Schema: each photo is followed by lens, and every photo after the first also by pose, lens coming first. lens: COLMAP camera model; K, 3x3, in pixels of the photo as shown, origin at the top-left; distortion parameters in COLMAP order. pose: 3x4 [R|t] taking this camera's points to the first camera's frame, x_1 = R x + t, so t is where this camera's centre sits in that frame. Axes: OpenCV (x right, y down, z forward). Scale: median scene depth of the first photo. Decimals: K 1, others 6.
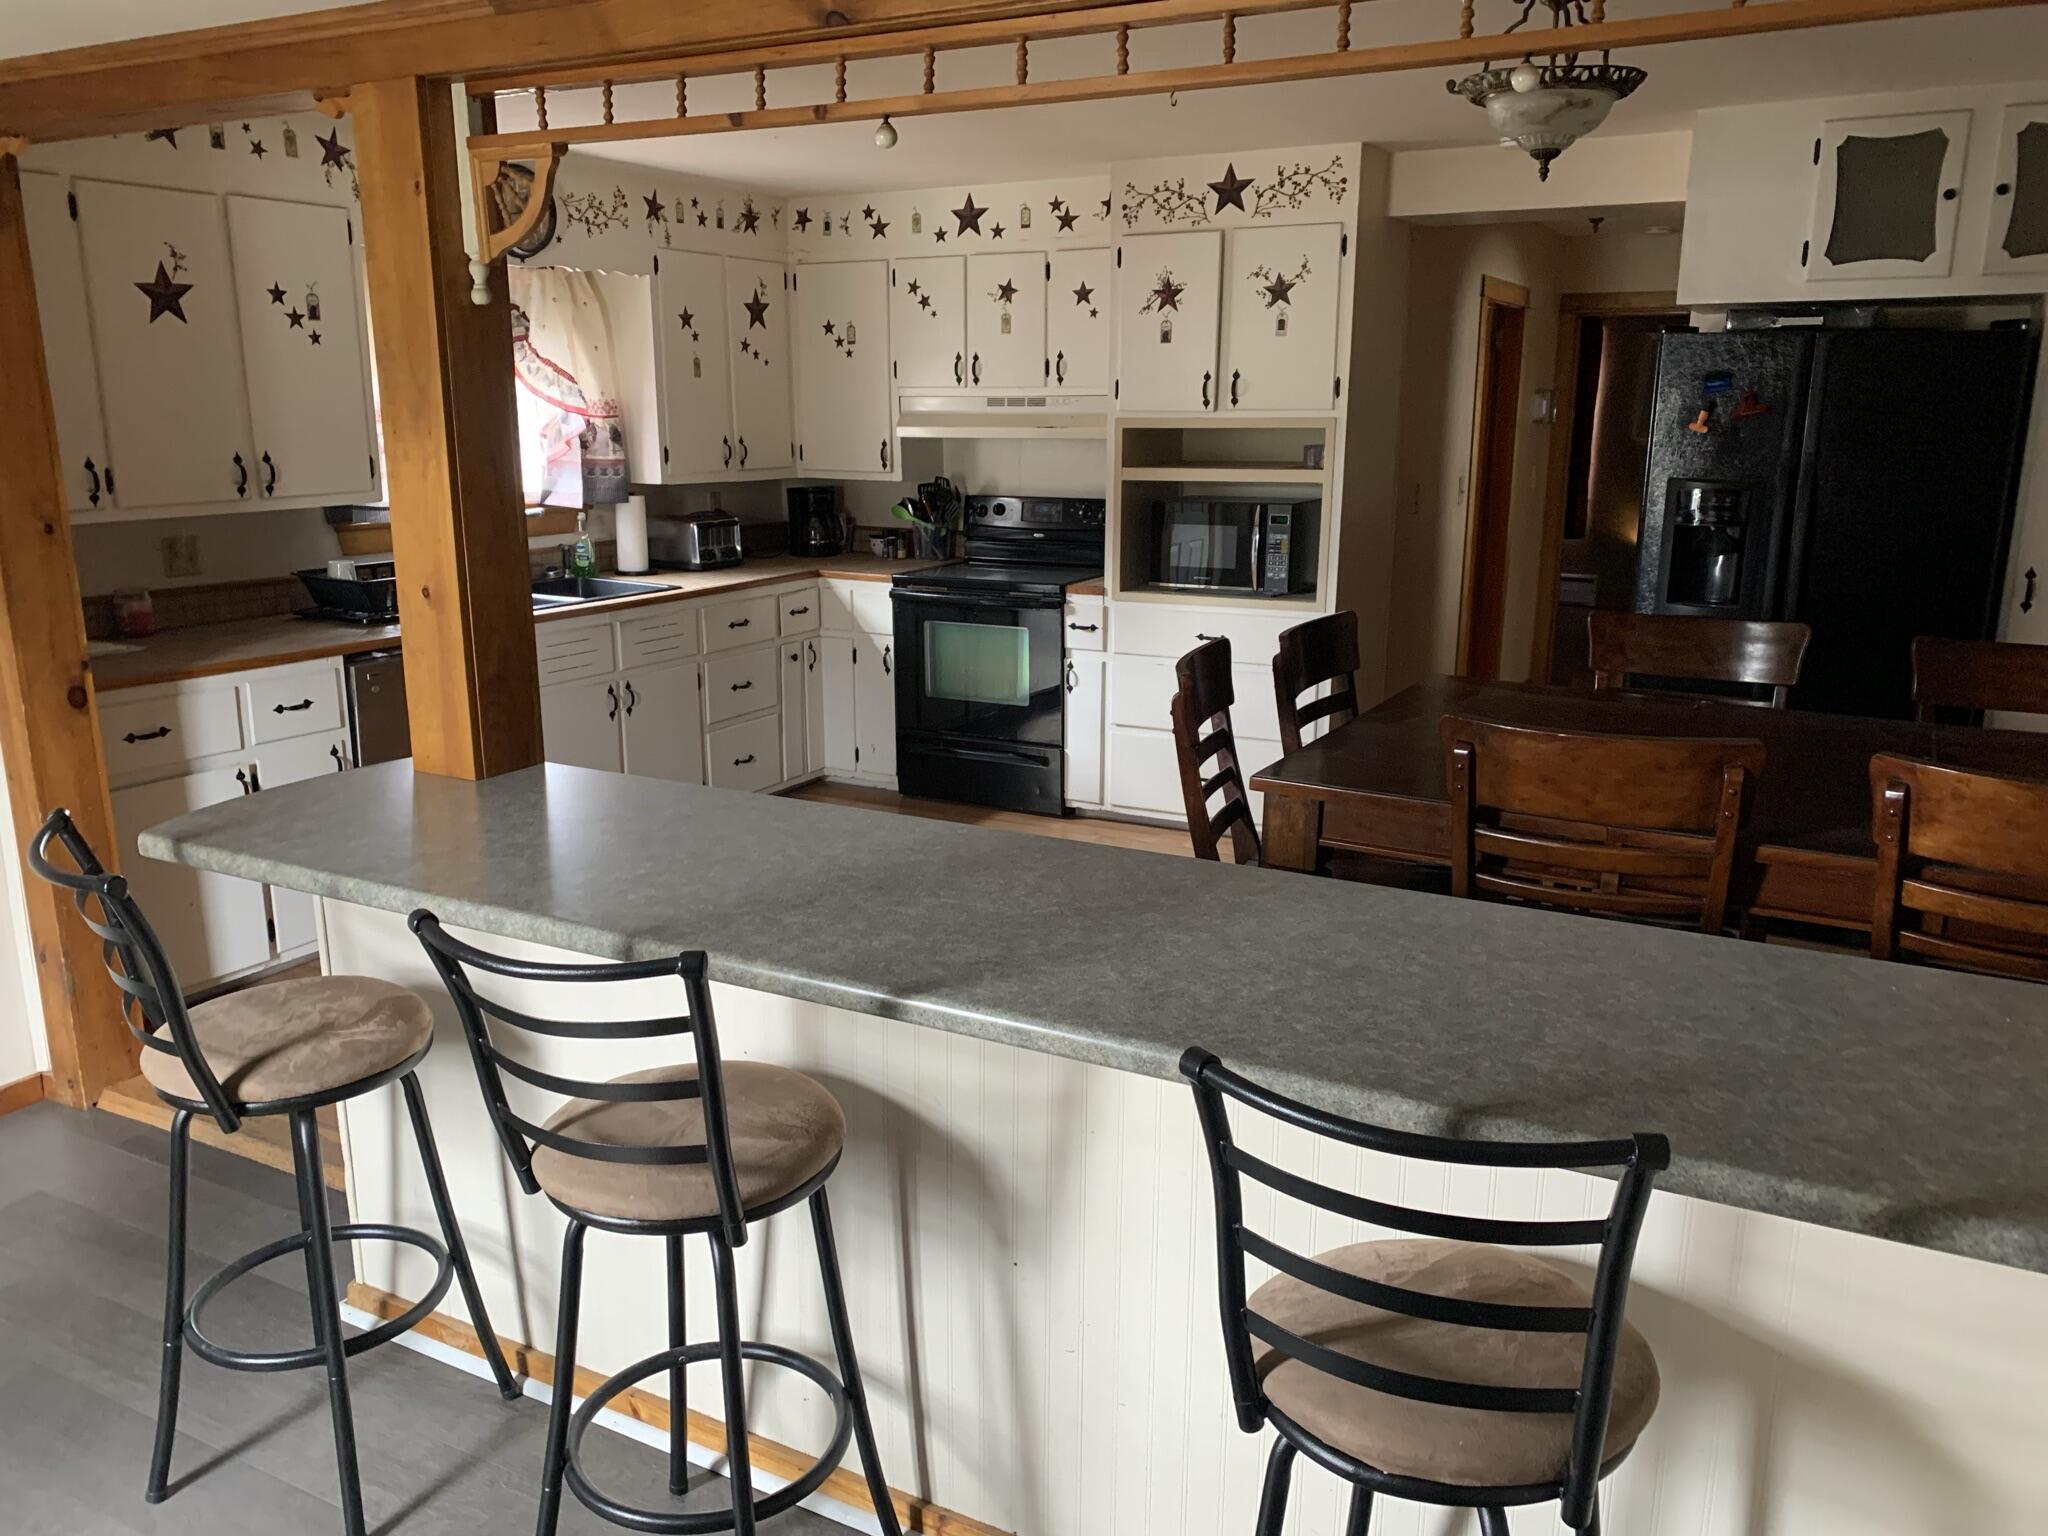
lens RADIAL K [[1590.5, 0, 1024.0], [0, 1590.5, 768.0], [0, 0, 1]] dist [0.026362, -0.003987]
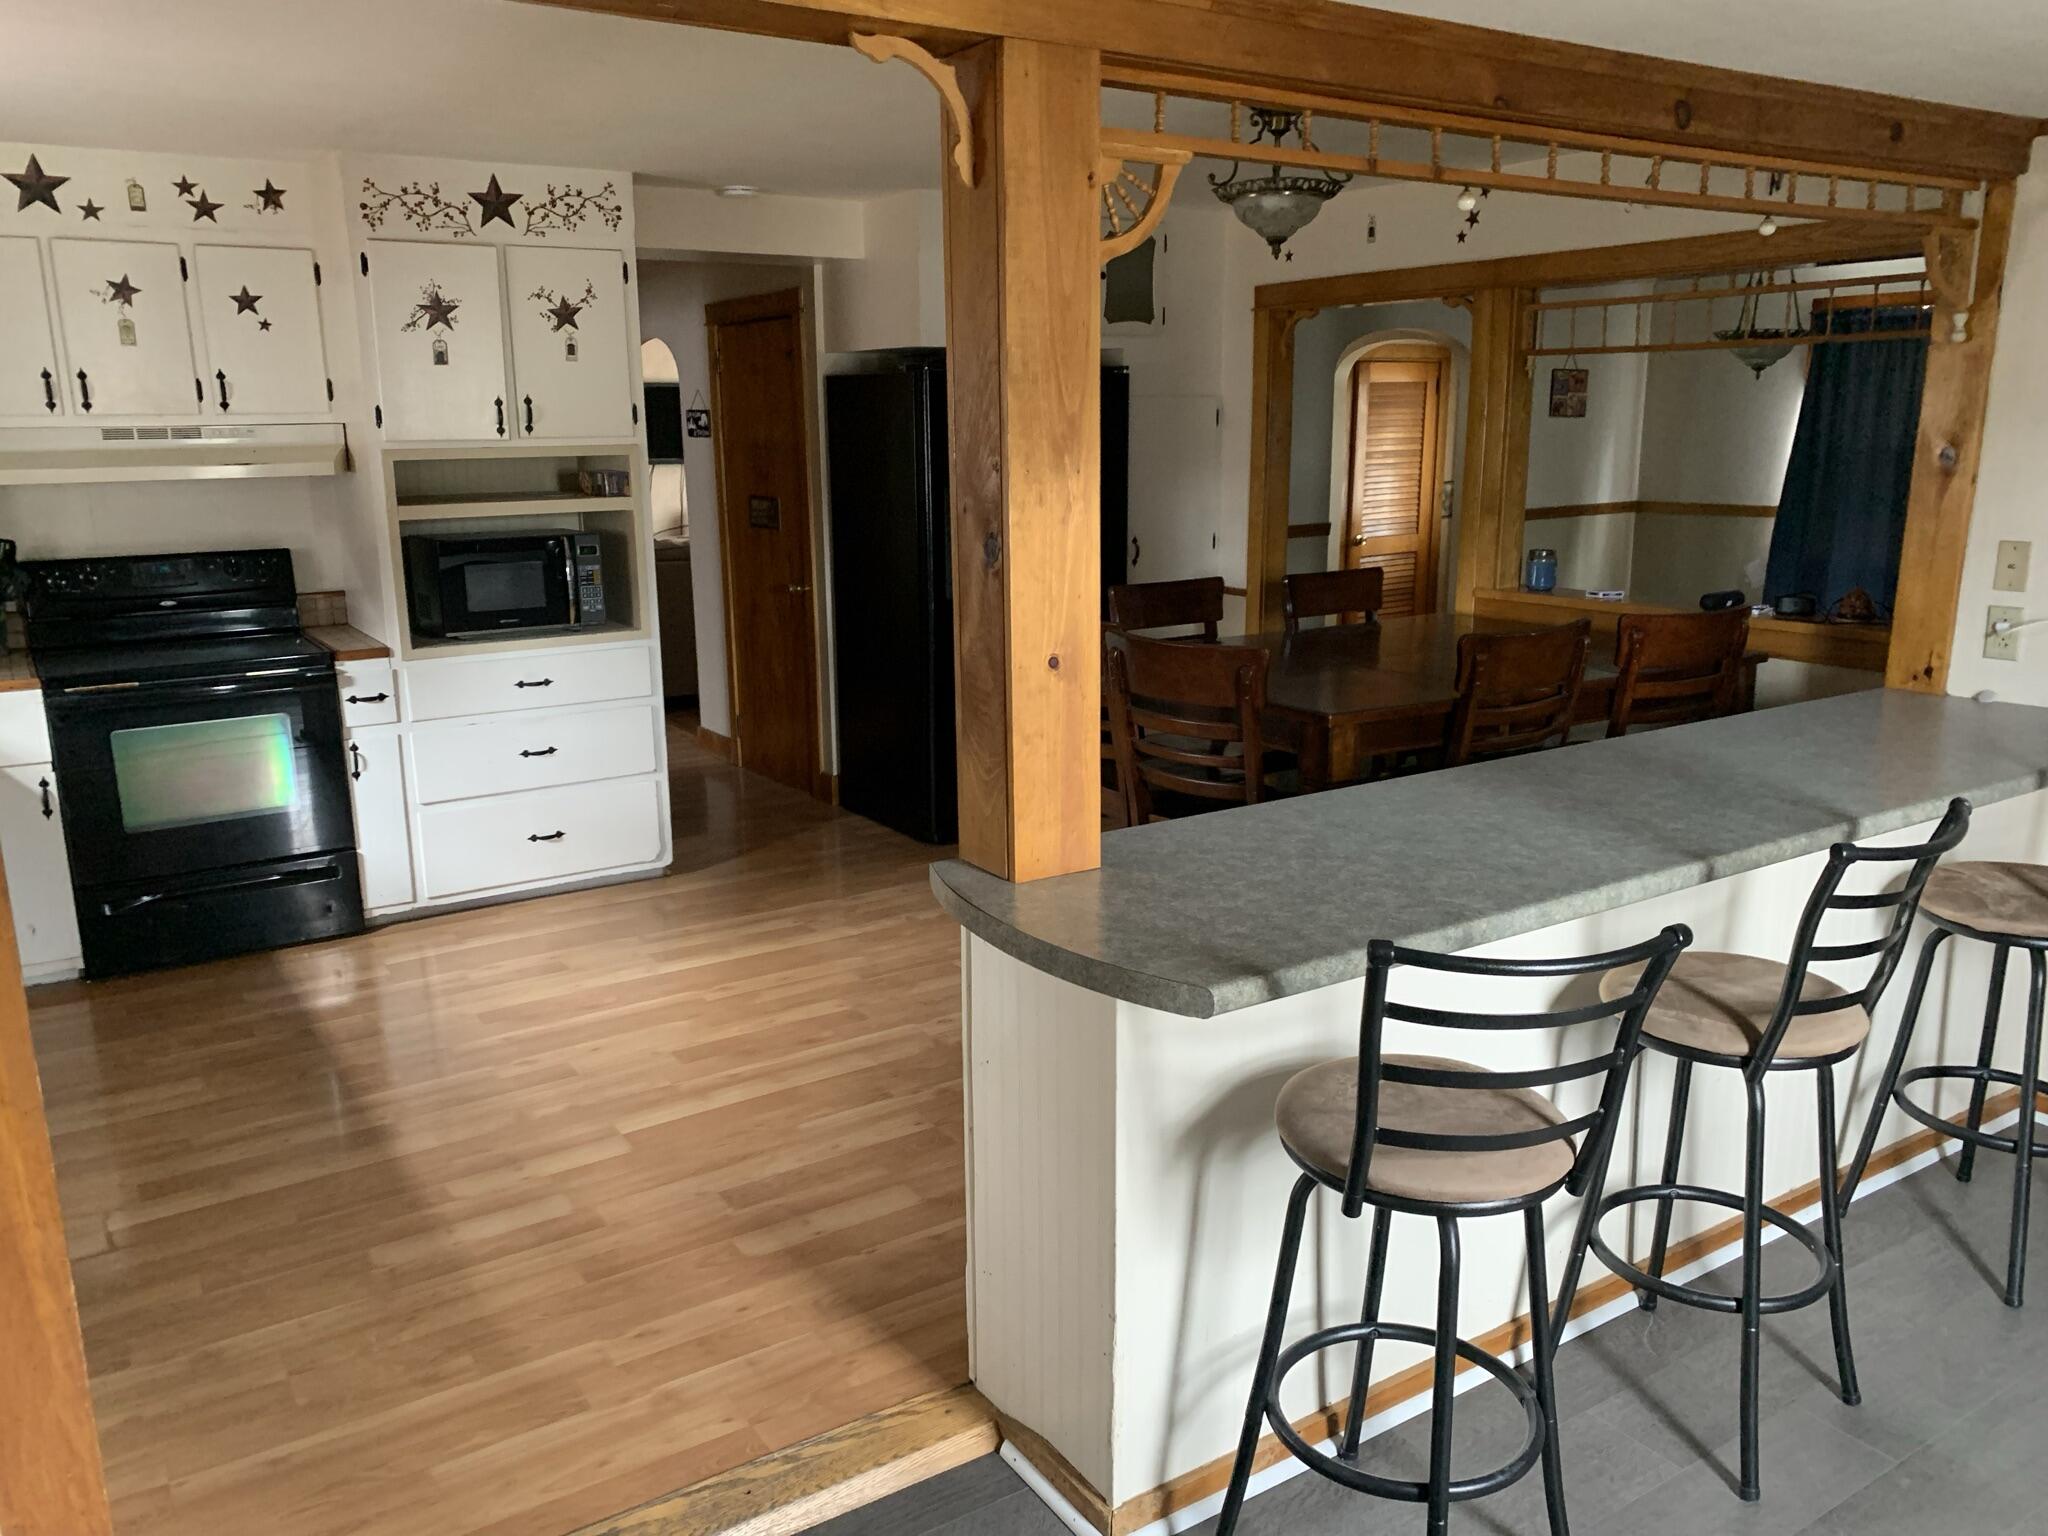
lens RADIAL K [[1600.3, 0, 1024.0], [0, 1600.3, 768.0], [0, 0, 1]] dist [0.003691, 0.004495]
pose [[0.474554, -0.194279, 0.858519, -0.576101], [0.207699, 0.972512, 0.105267, -0.075588], [-0.855371, 0.128359, 0.501861, 0.306909]]
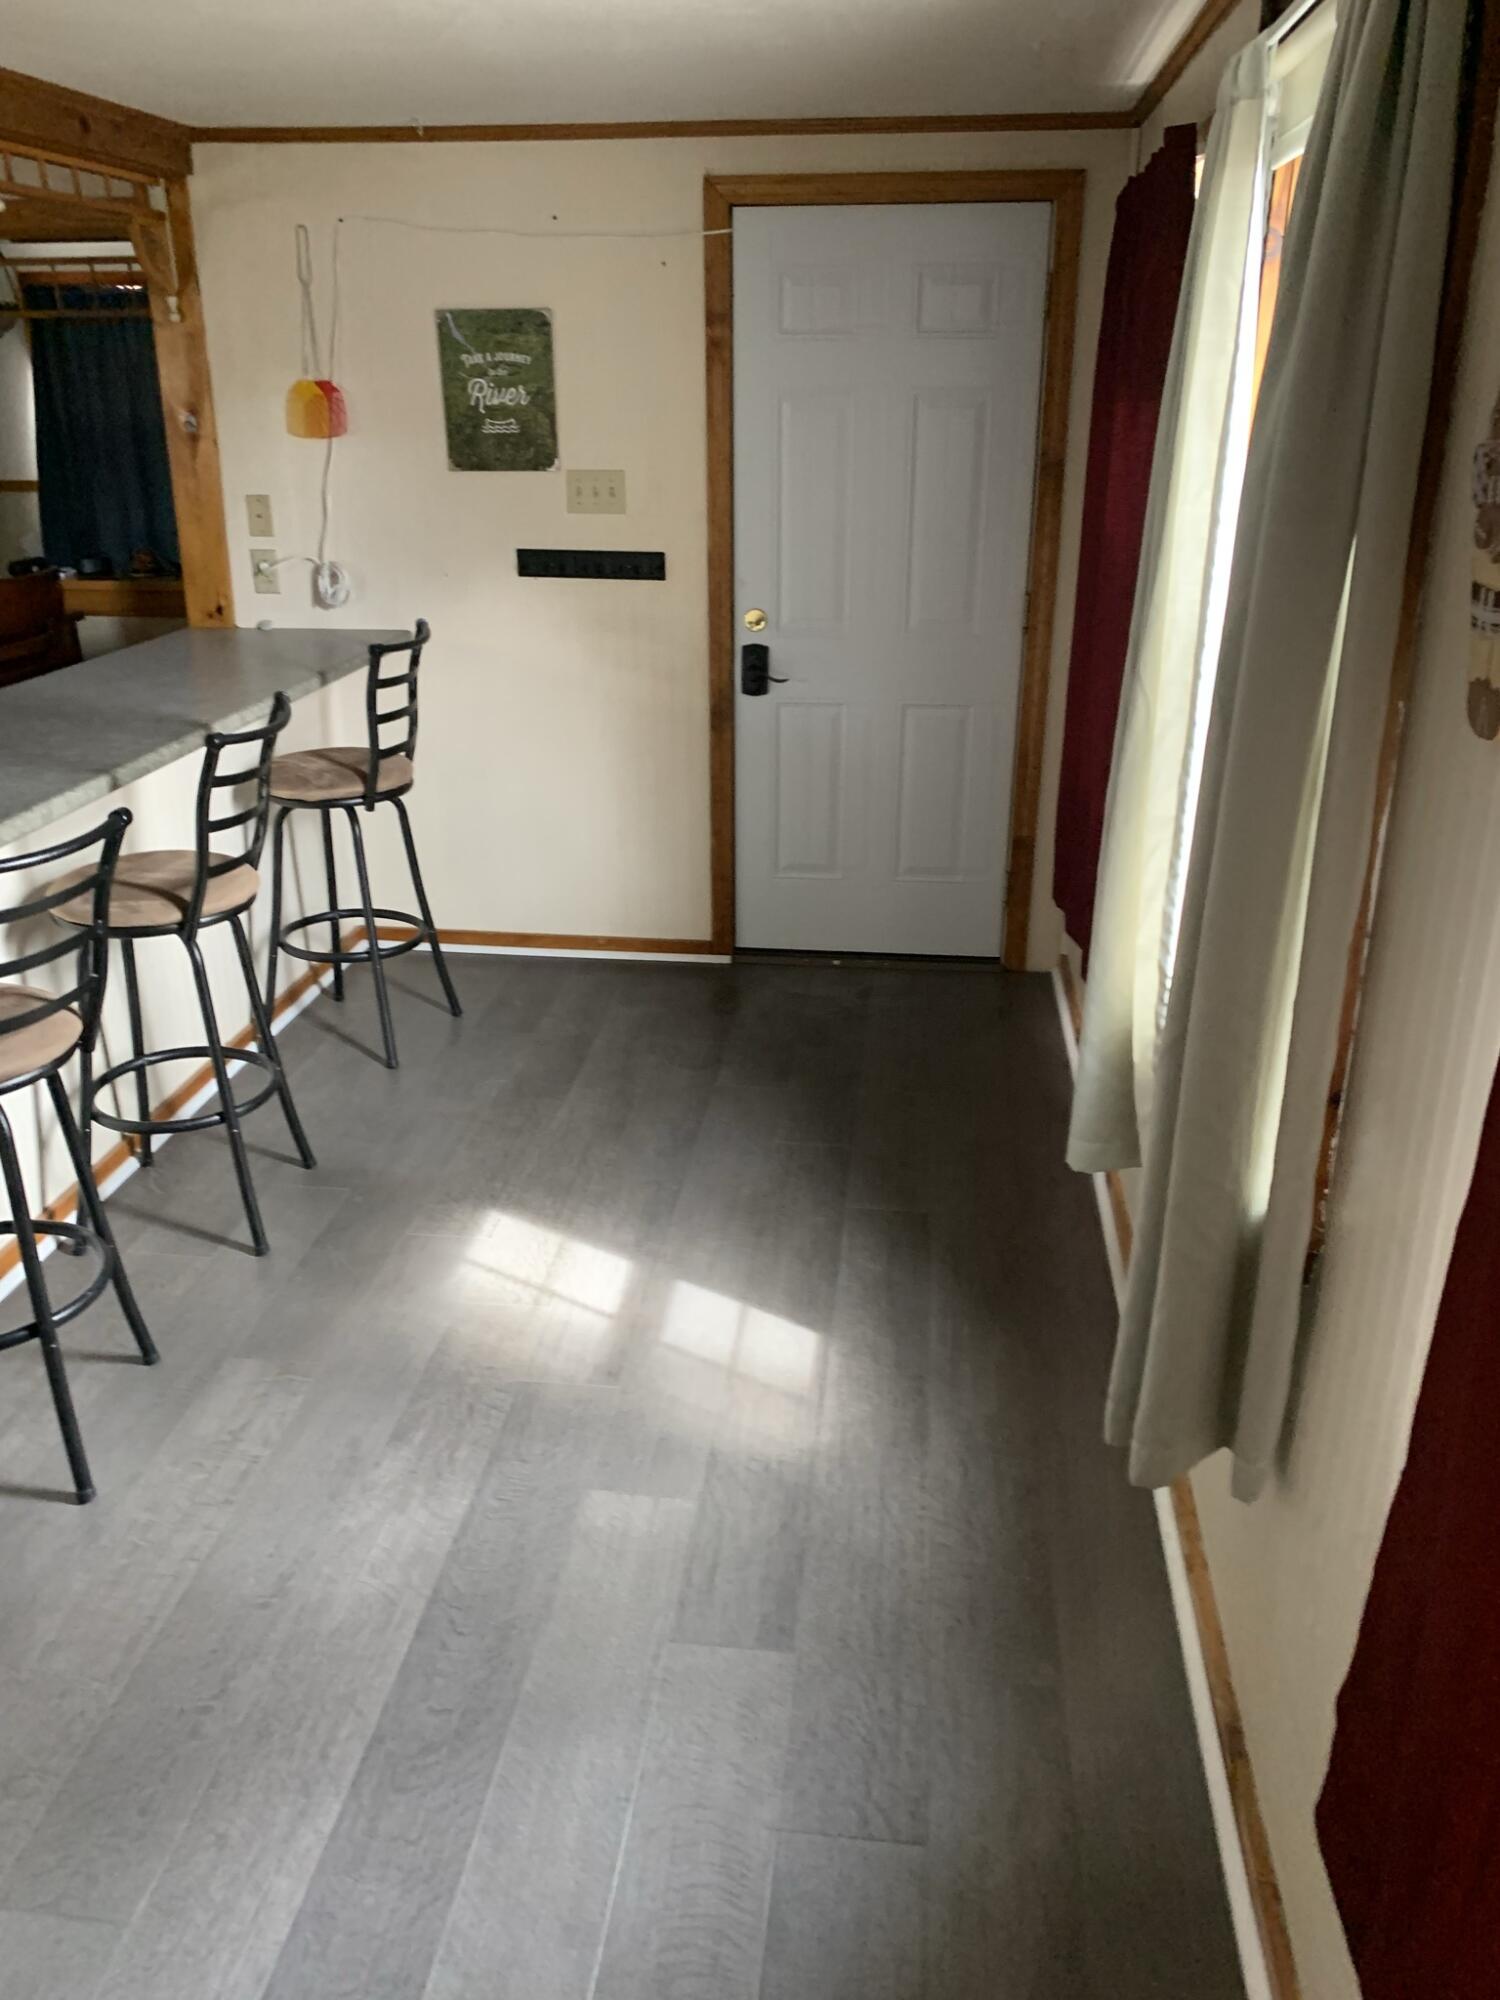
lens RADIAL K [[1553.3, 0, 750.0], [0, 1553.3, 1000.0], [0, 0, 1]] dist [0.026362, -0.003987]
pose [[-0.359491, -0.341629, 0.868364, -0.671076], [0.219385, 0.873549, 0.434491, -0.077995], [-0.906993, 0.346701, -0.239085, 0.329464]]
